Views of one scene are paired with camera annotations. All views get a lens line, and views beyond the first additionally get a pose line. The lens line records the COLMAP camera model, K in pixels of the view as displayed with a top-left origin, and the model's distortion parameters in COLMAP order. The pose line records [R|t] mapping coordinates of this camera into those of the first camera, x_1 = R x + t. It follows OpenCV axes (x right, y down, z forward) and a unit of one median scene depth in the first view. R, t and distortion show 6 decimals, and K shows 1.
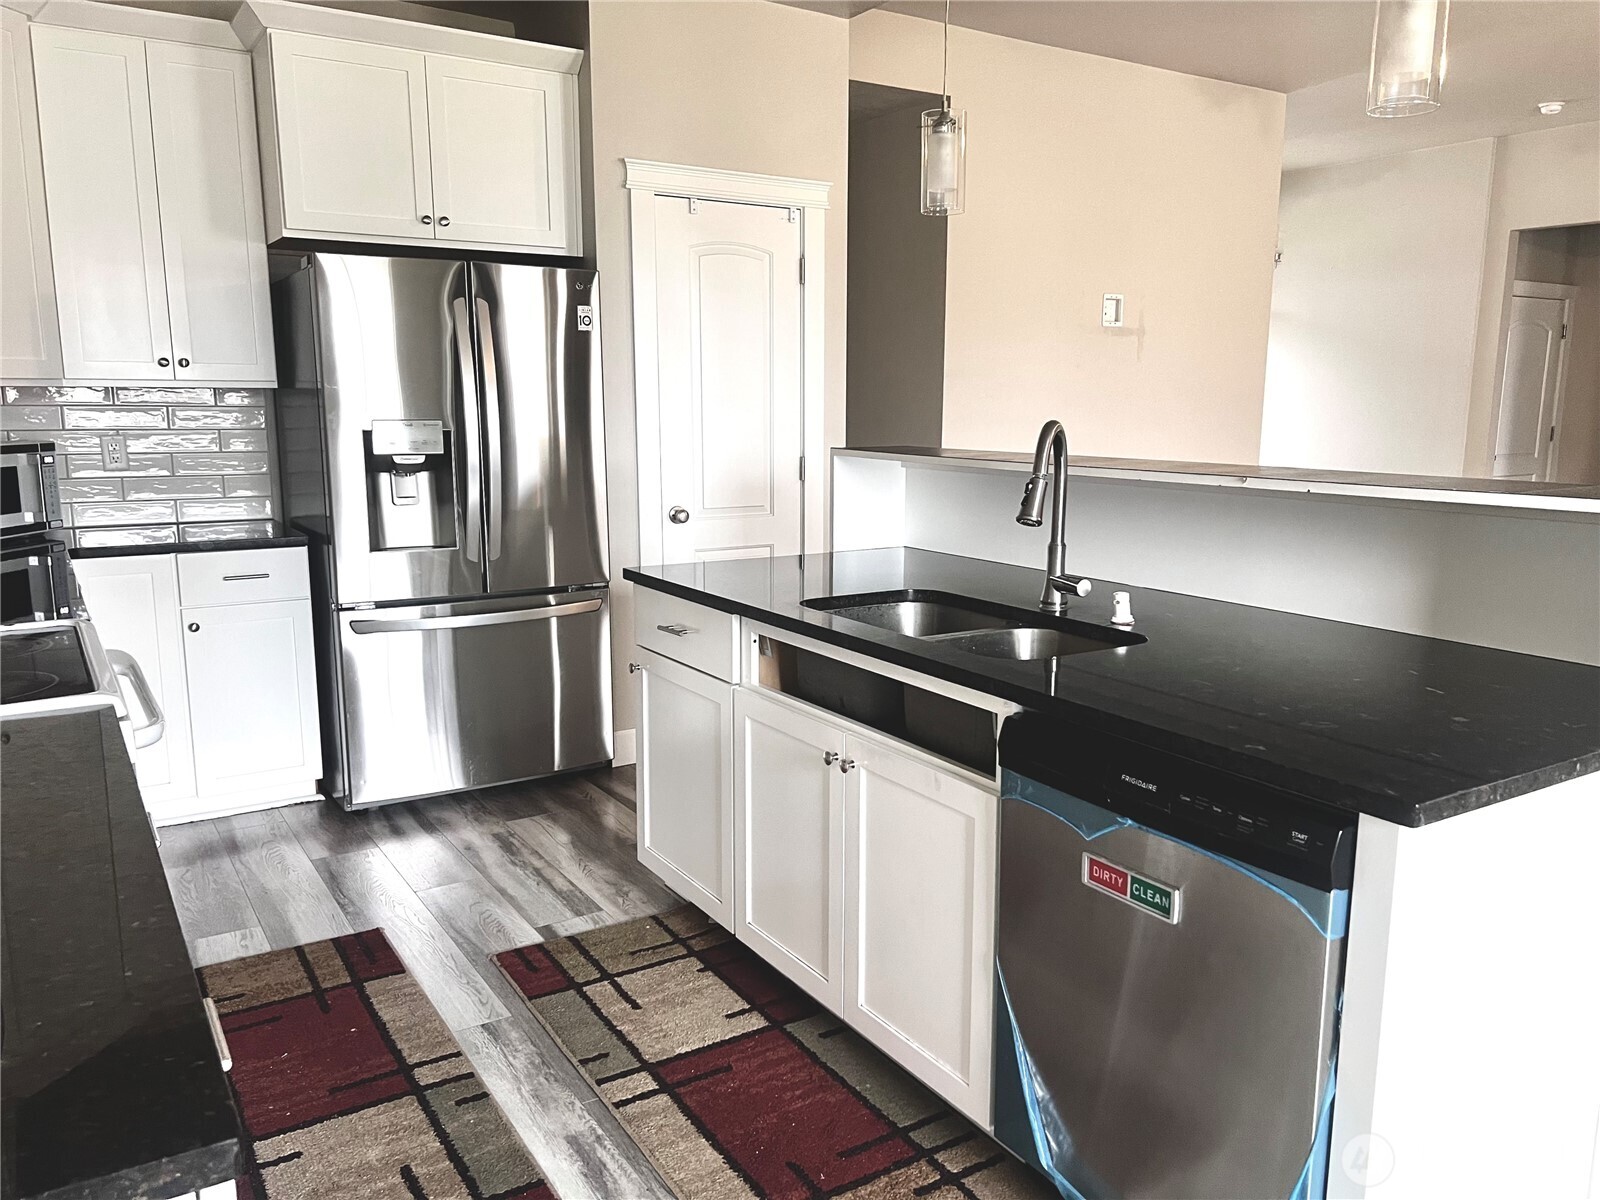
lens RADIAL K [[1203.2, 0, 828.7], [0, 1203.2, 615.7], [0, 0, 1]] dist [0.049459, -0.062826]
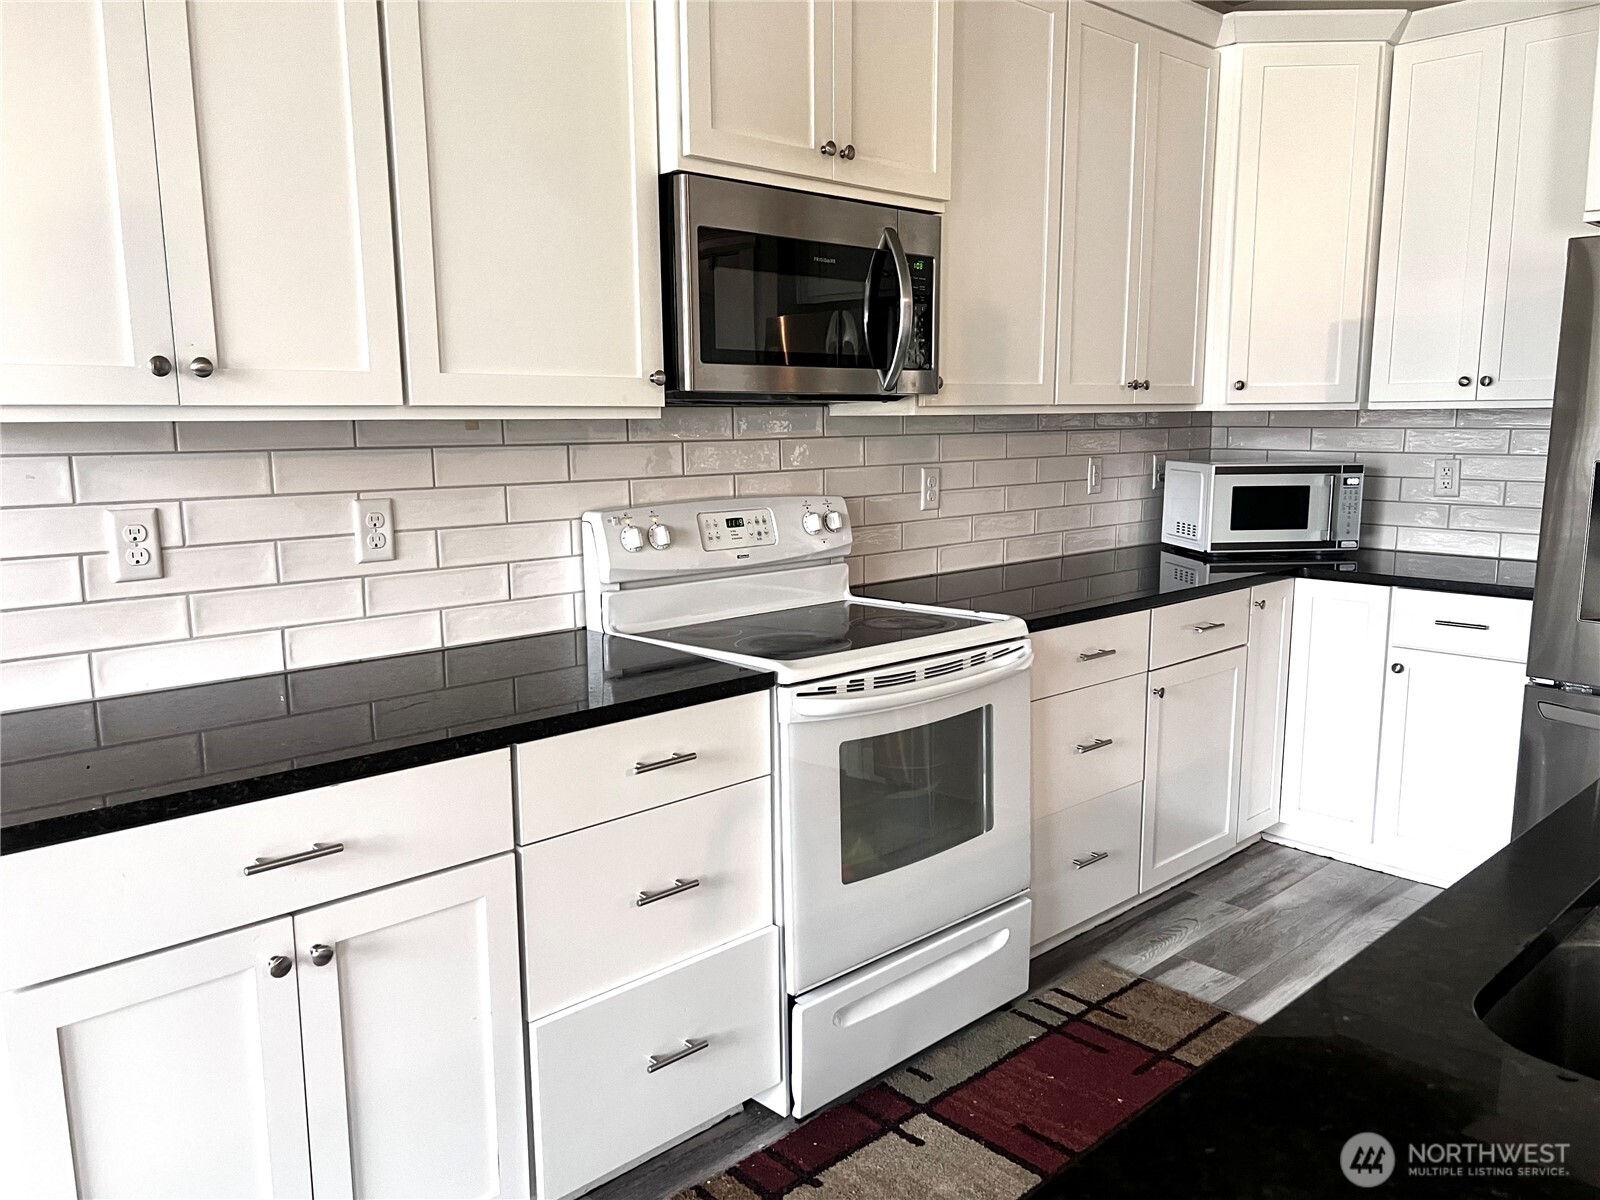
lens RADIAL K [[1203.2, 0, 805.6], [0, 1203.2, 616.6], [0, 0, 1]] dist [0.049459, -0.062826]
pose [[0.174381, 0.157170, -0.972054, 0.283673], [-0.168363, 0.977401, 0.127831, -0.068920], [0.970178, 0.141366, 0.196901, 0.362681]]
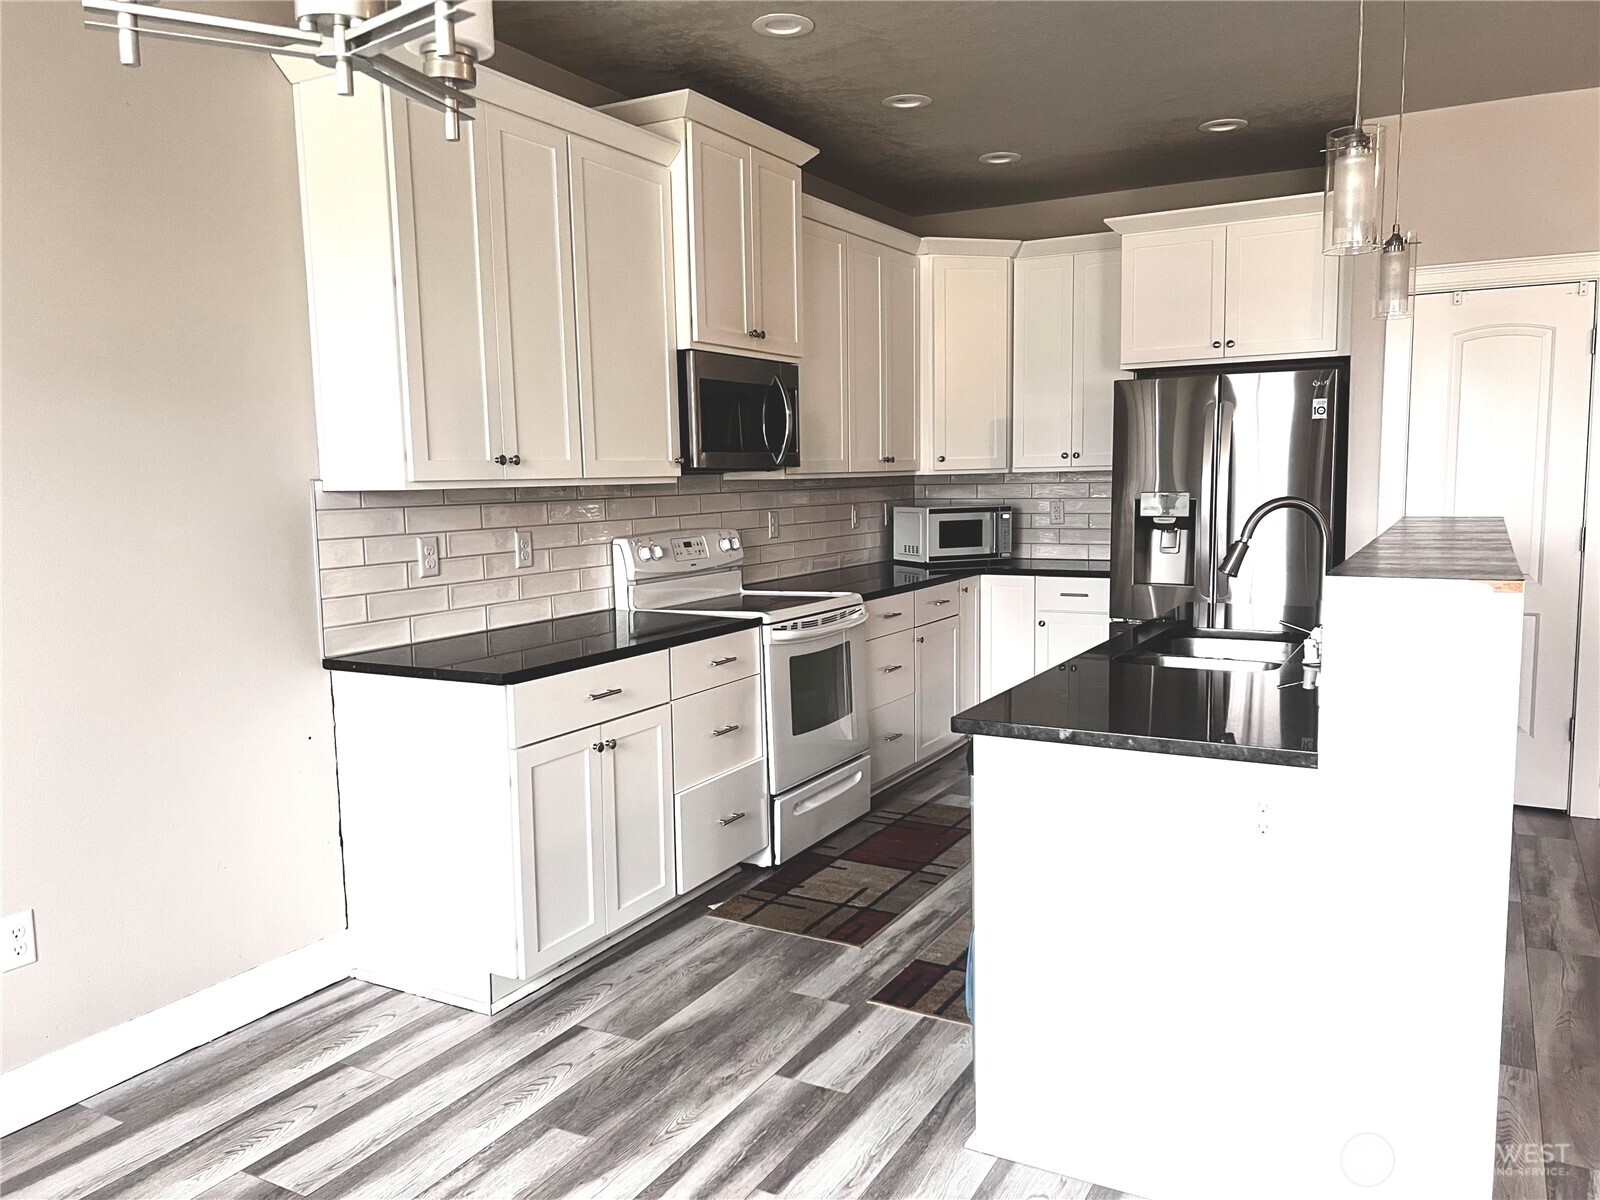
lens RADIAL K [[1203.2, 0, 815.8], [0, 1203.2, 630.1], [0, 0, 1]] dist [0.049459, -0.062826]
pose [[0.471874, 0.102515, -0.875686, 0.689930], [-0.137448, 0.989627, 0.041788, -0.006898], [0.870886, 0.100642, 0.481070, -0.007669]]
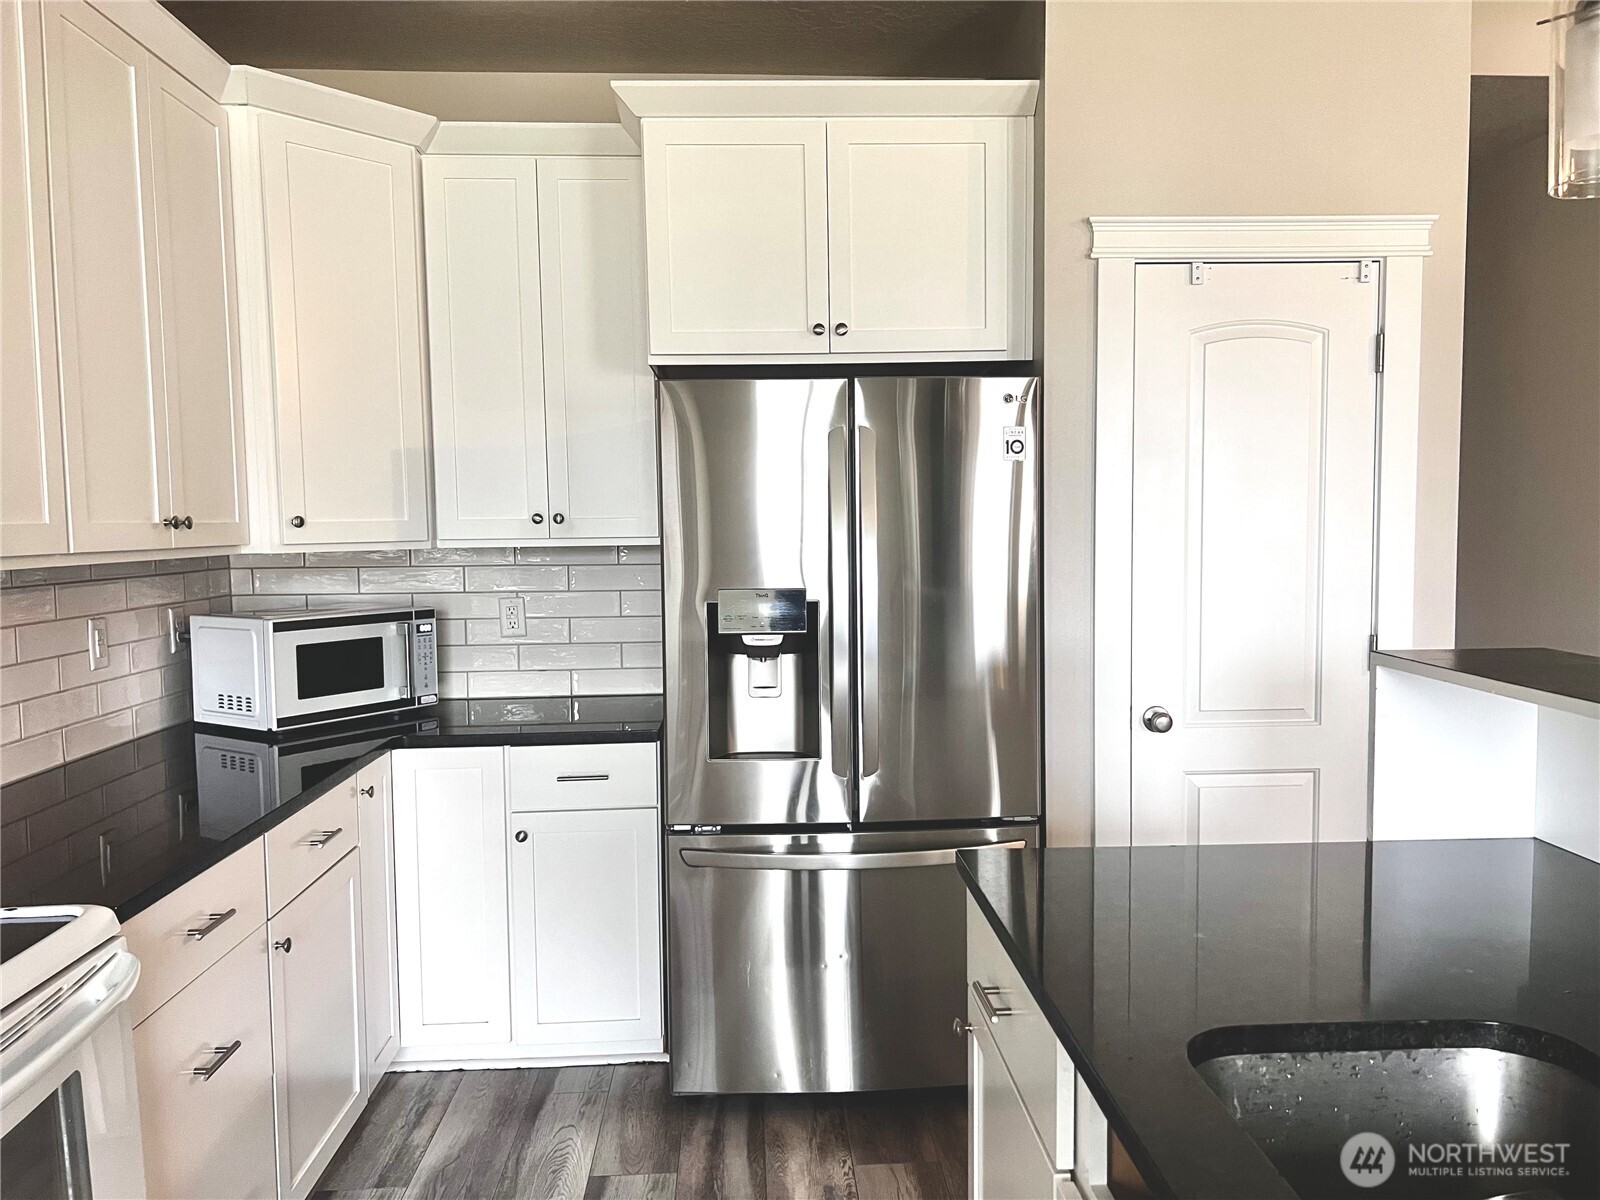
lens RADIAL K [[1203.2, 0, 809.9], [0, 1203.2, 610.3], [0, 0, 1]] dist [0.049459, -0.062826]
pose [[0.863592, 0.021422, -0.503735, 0.054602], [-0.072592, 0.993970, -0.082180, -0.087179], [0.498938, 0.107537, 0.859940, 0.364688]]
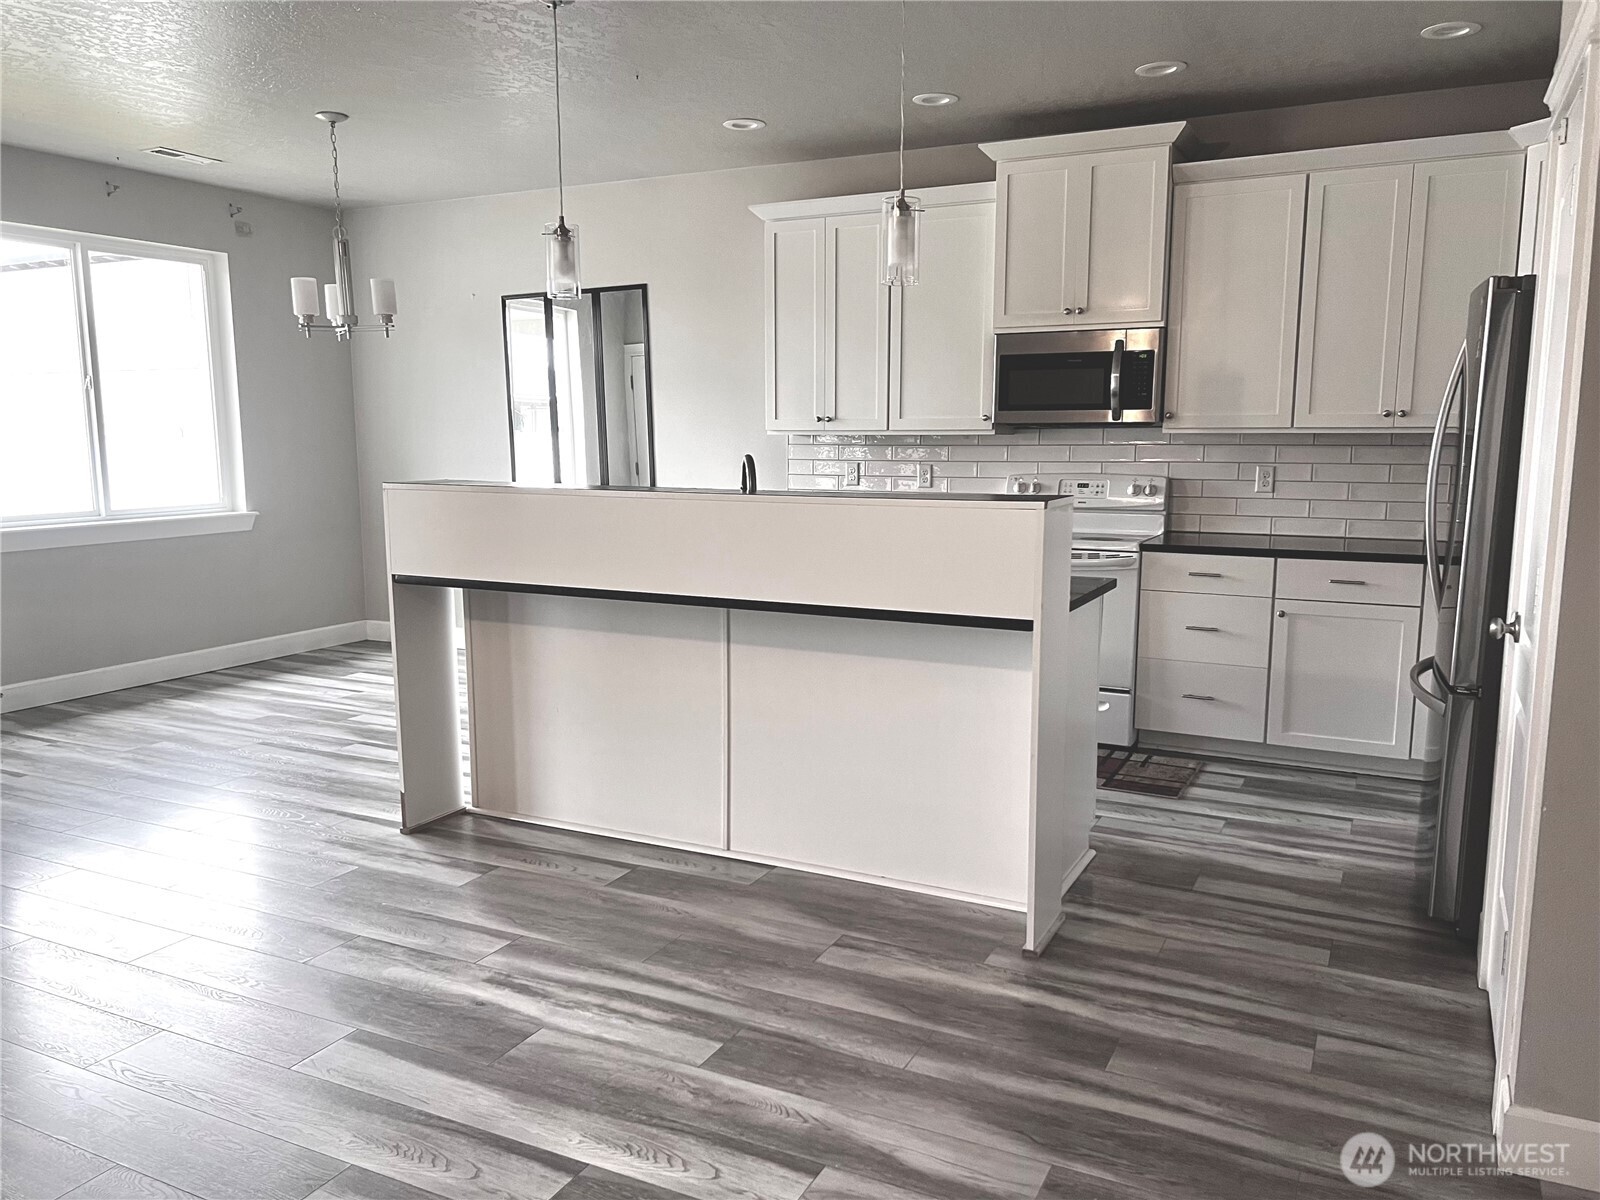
lens RADIAL K [[1203.2, 0, 800.4], [0, 1203.2, 614.2], [0, 0, 1]] dist [0.049459, -0.062826]
pose [[-0.870341, 0.072240, -0.487122, 0.597318], [-0.089148, 0.949725, 0.300125, -0.290991], [0.484313, 0.304637, -0.820144, 1.566129]]
